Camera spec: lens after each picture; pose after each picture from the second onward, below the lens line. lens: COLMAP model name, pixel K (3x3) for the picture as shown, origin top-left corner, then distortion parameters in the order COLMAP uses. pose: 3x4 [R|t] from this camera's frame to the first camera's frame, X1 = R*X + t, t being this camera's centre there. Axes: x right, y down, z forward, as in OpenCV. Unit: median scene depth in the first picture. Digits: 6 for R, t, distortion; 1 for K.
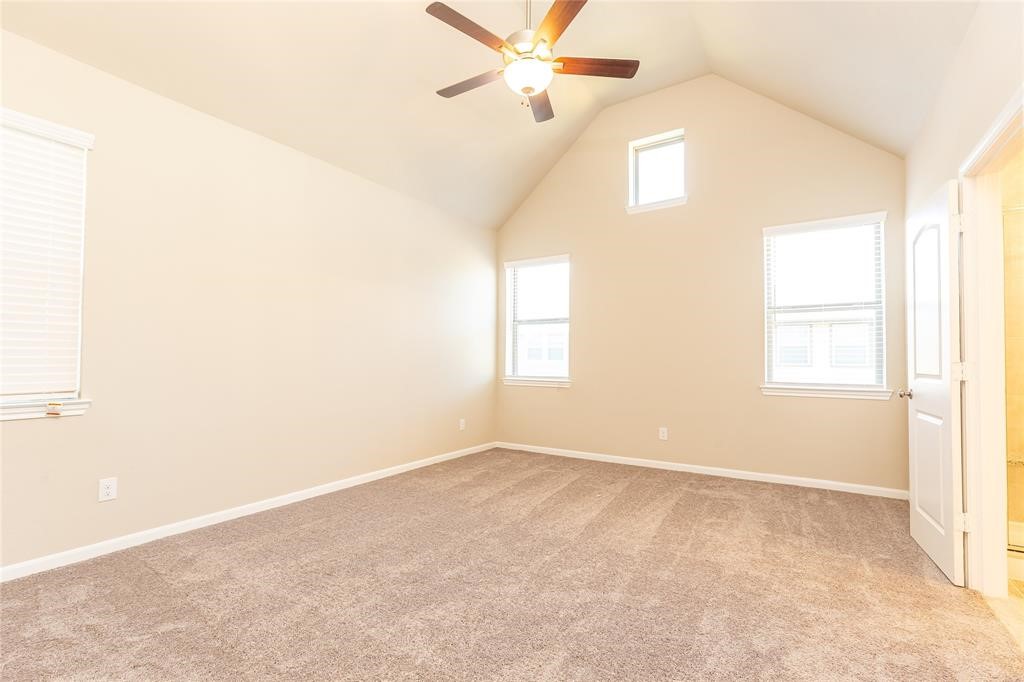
lens RADIAL K [[475.5, 0, 515.8], [0, 475.5, 344.0], [0, 0, 1]] dist [0.013117, -0.000865]
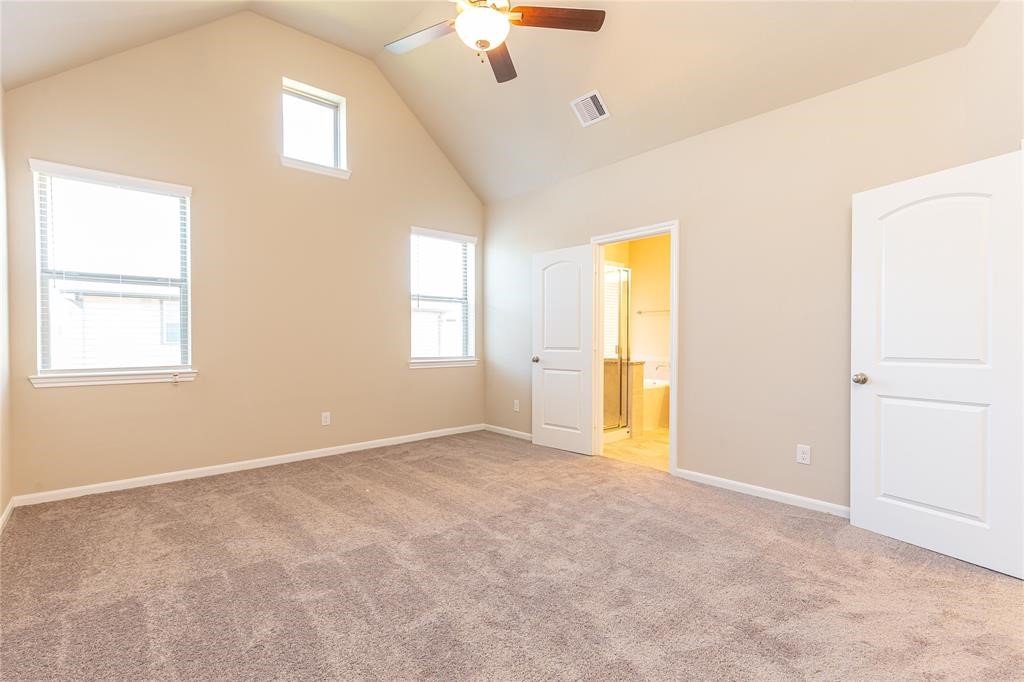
lens RADIAL K [[475.5, 0, 516.0], [0, 475.5, 346.1], [0, 0, 1]] dist [0.013117, -0.000865]
pose [[0.258152, -0.020794, 0.965881, -0.541089], [-0.031077, 0.999072, 0.029815, 0.006450], [-0.965604, -0.037713, 0.257266, 0.437658]]
